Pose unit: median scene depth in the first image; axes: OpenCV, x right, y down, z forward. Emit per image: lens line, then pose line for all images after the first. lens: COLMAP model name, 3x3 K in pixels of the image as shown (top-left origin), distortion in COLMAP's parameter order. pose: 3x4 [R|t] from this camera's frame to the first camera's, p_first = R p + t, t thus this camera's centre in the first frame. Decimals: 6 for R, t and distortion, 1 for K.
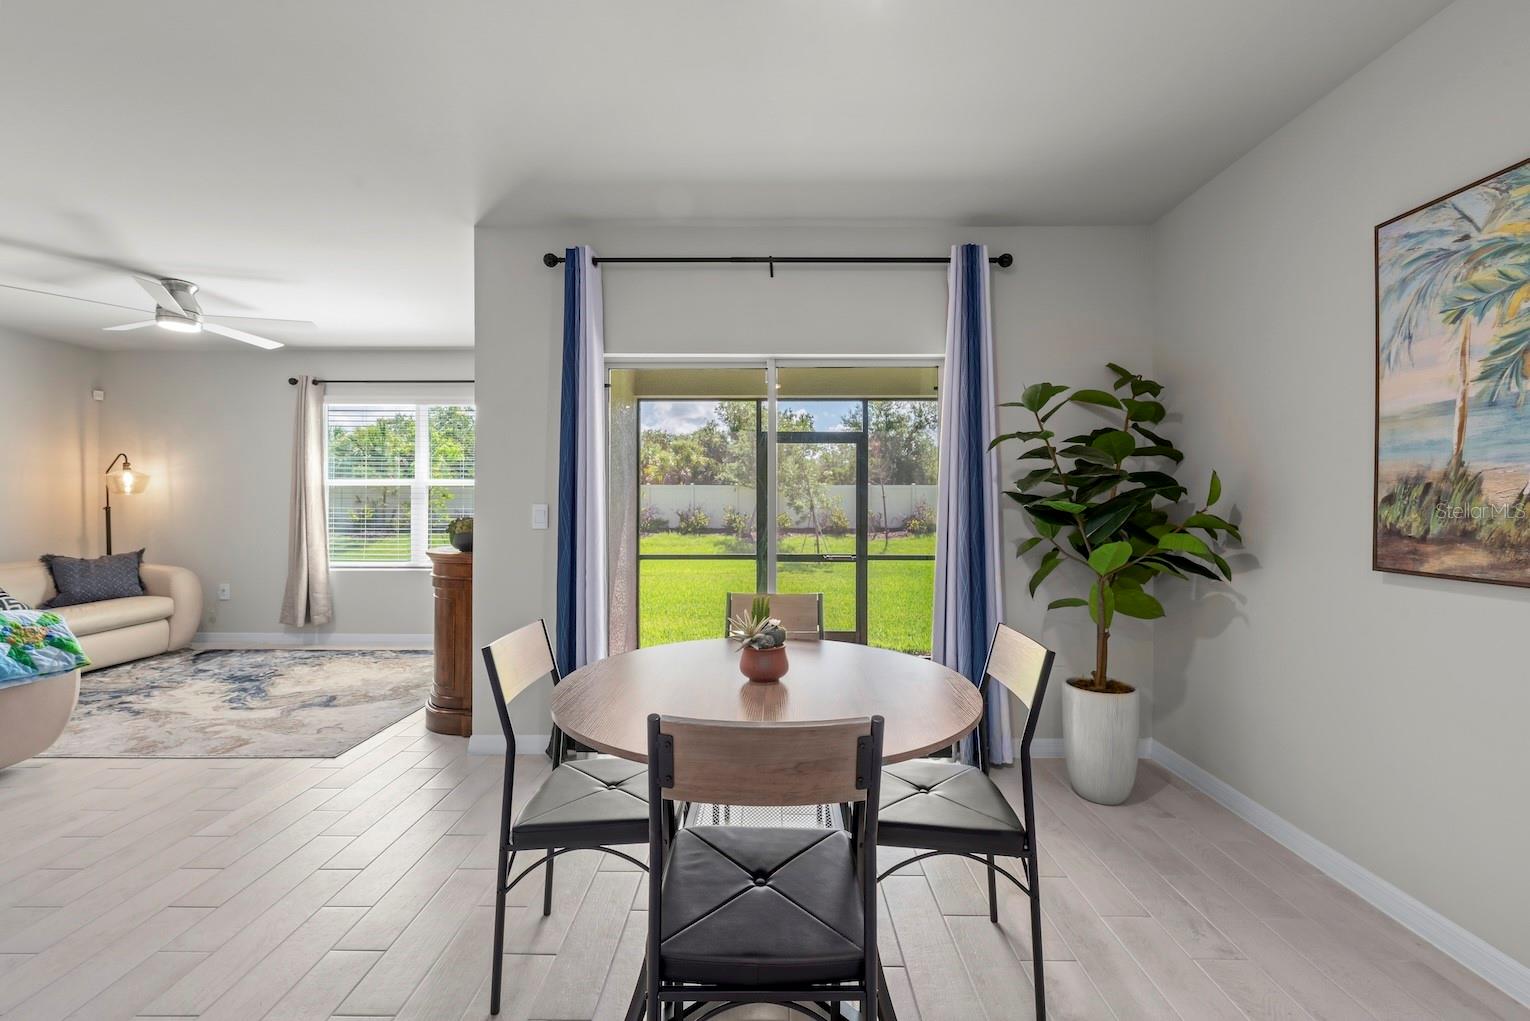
lens RADIAL K [[624.4, 0, 763.7], [0, 624.4, 501.8], [0, 0, 1]] dist [0.001071, 0.000365]
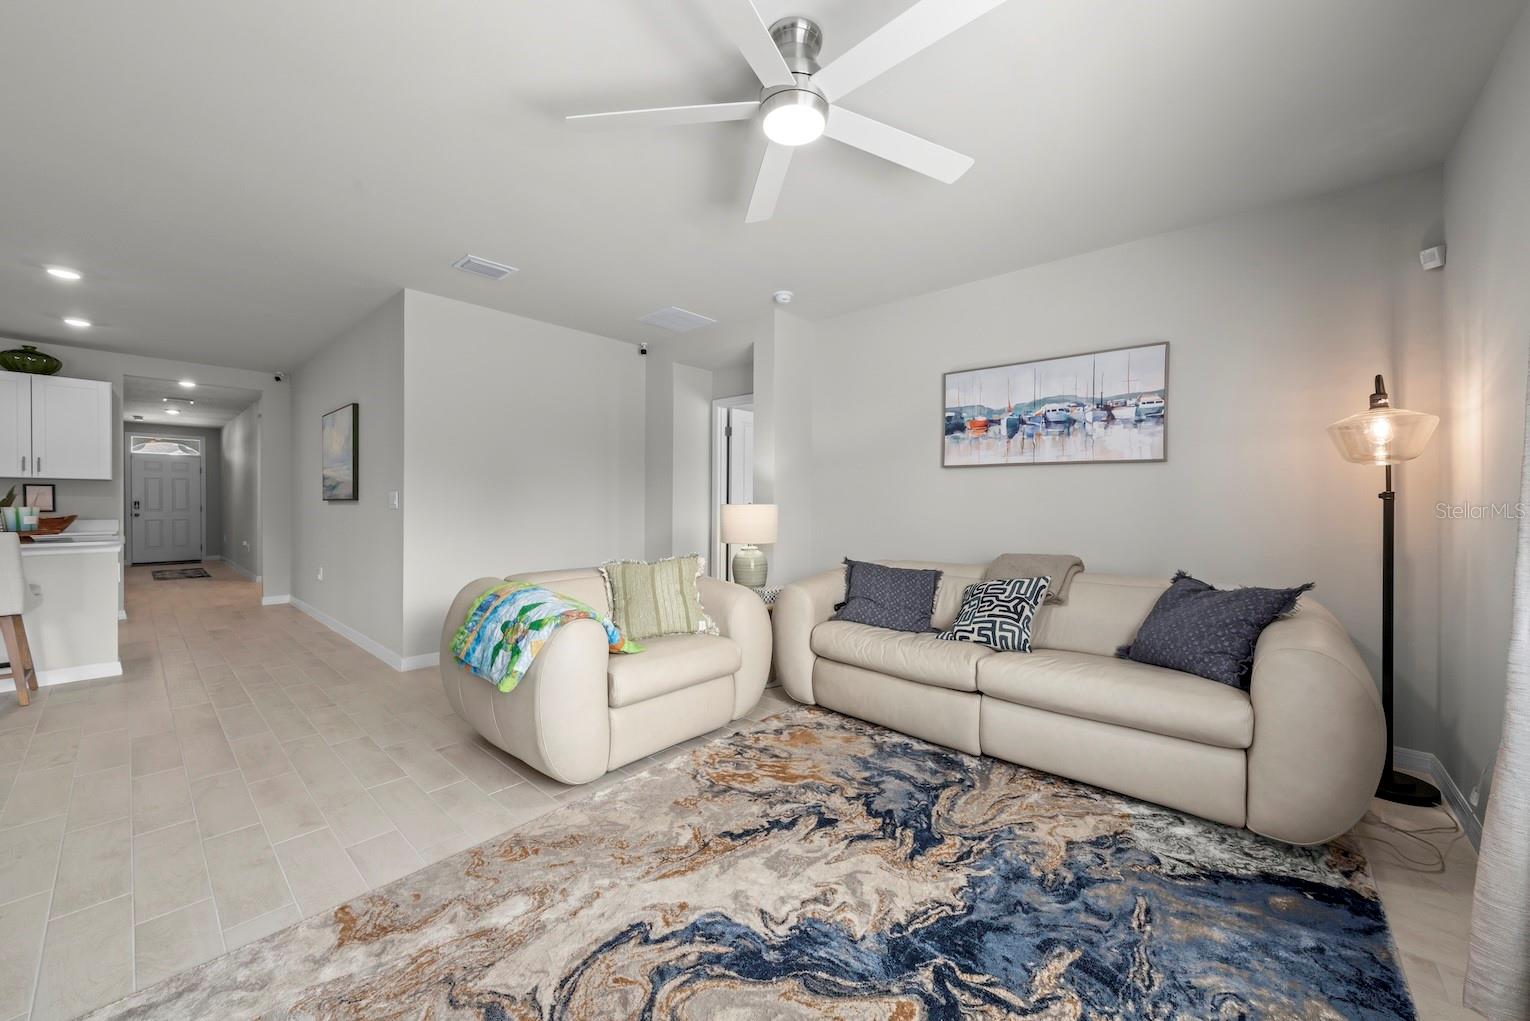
lens RADIAL K [[571.9, 0, 765.4], [0, 571.9, 505.5], [0, 0, 1]] dist [-0.000782, -0.000010]
pose [[-0.657612, 0.001229, -0.753355, -0.688272], [0.002325, 0.999997, -0.000398, 0.029183], [0.753353, -0.002014, -0.657613, 1.551251]]
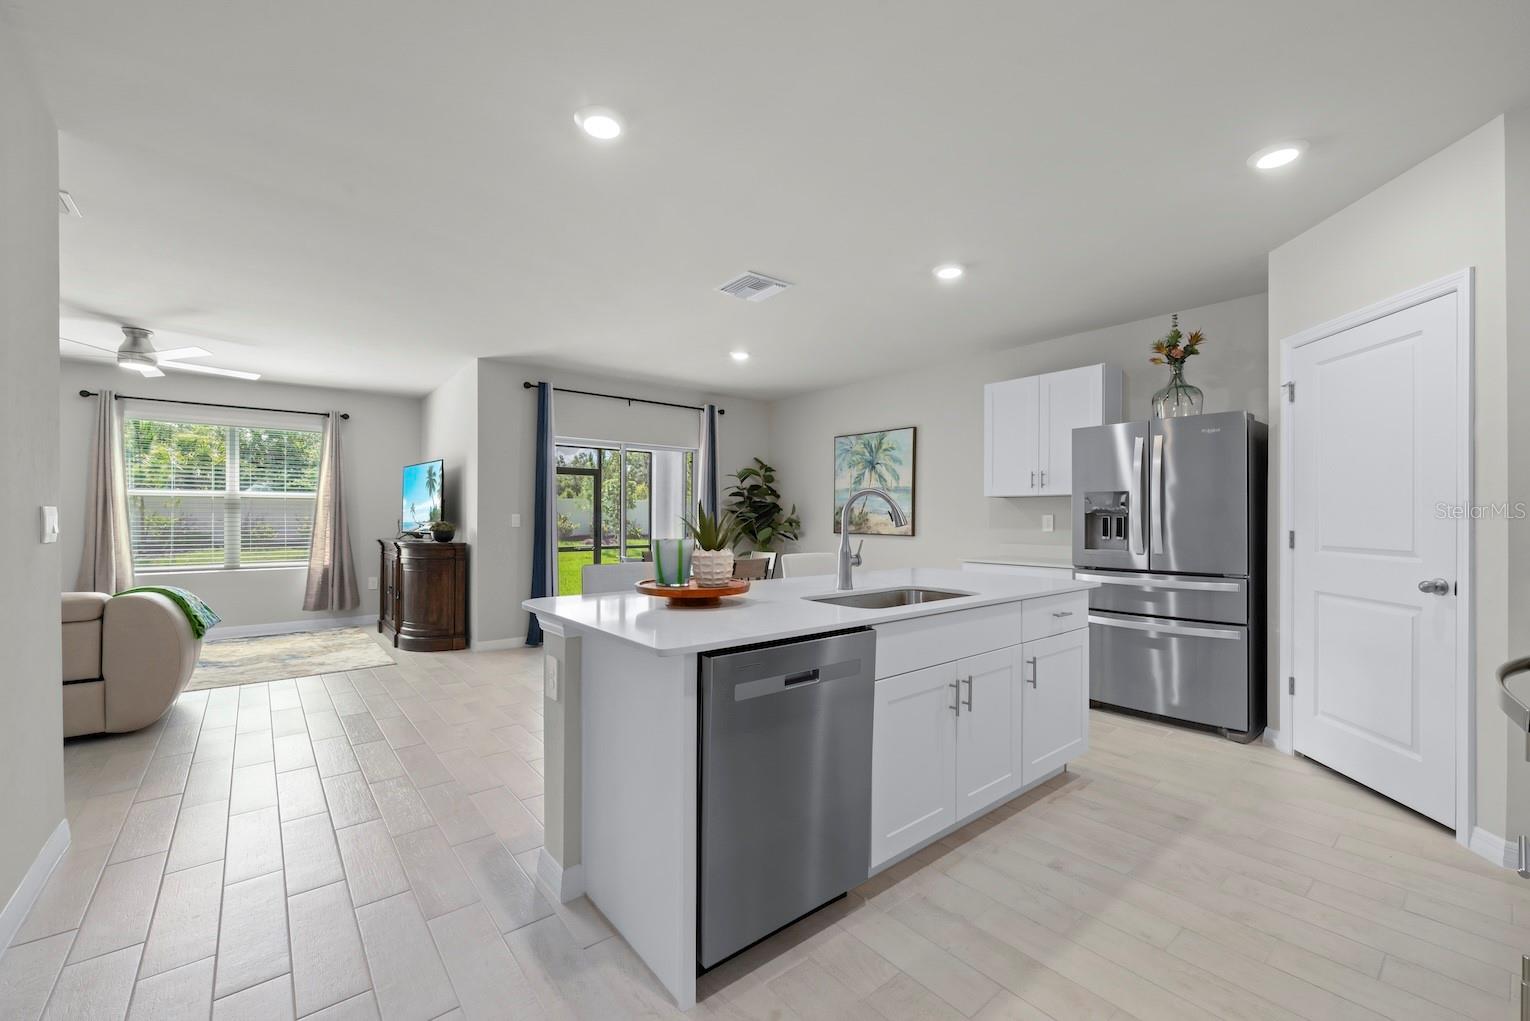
lens RADIAL K [[622.9, 0, 760.8], [0, 622.9, 518.2], [0, 0, 1]] dist [0.000789, 0.000230]
pose [[0.769604, -0.000994, 0.638520, -0.937665], [-0.004921, 0.999960, 0.007488, -0.000296], [-0.638502, -0.008904, 0.769568, -0.853501]]
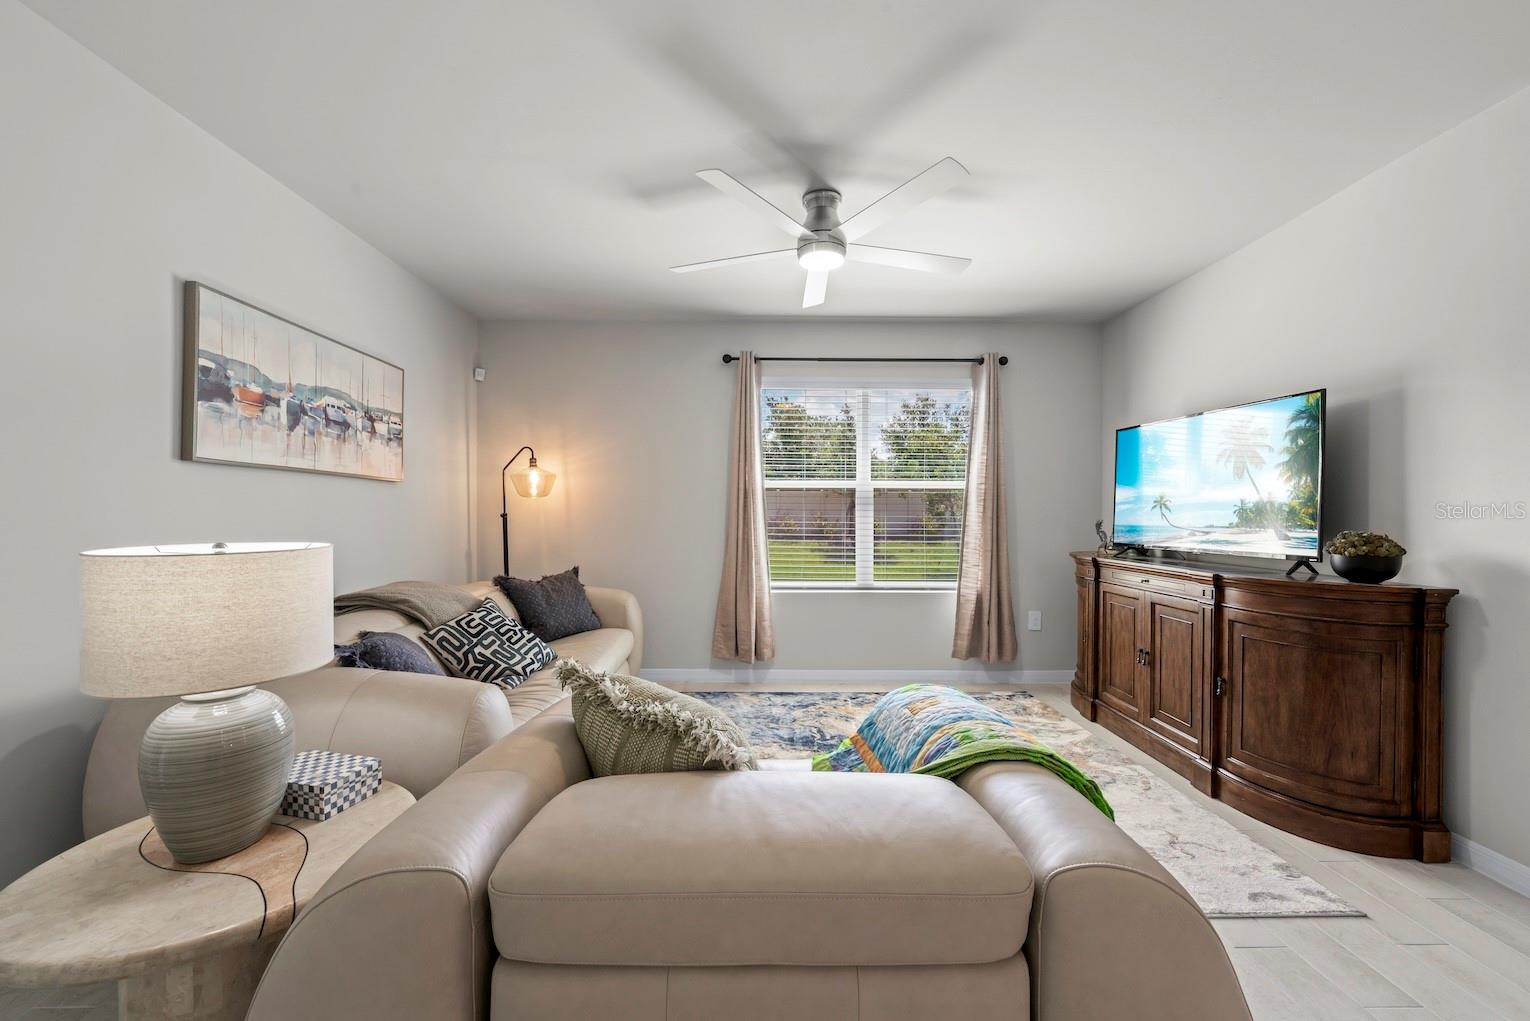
lens RADIAL K [[593.4, 0, 766.9], [0, 593.4, 511.5], [0, 0, 1]] dist [0.000392, -0.000106]
pose [[0.999802, 0.002203, 0.019774, -1.215911], [-0.002315, 0.999981, 0.005643, 0.001335], [-0.019761, -0.005688, 0.999789, 0.391399]]
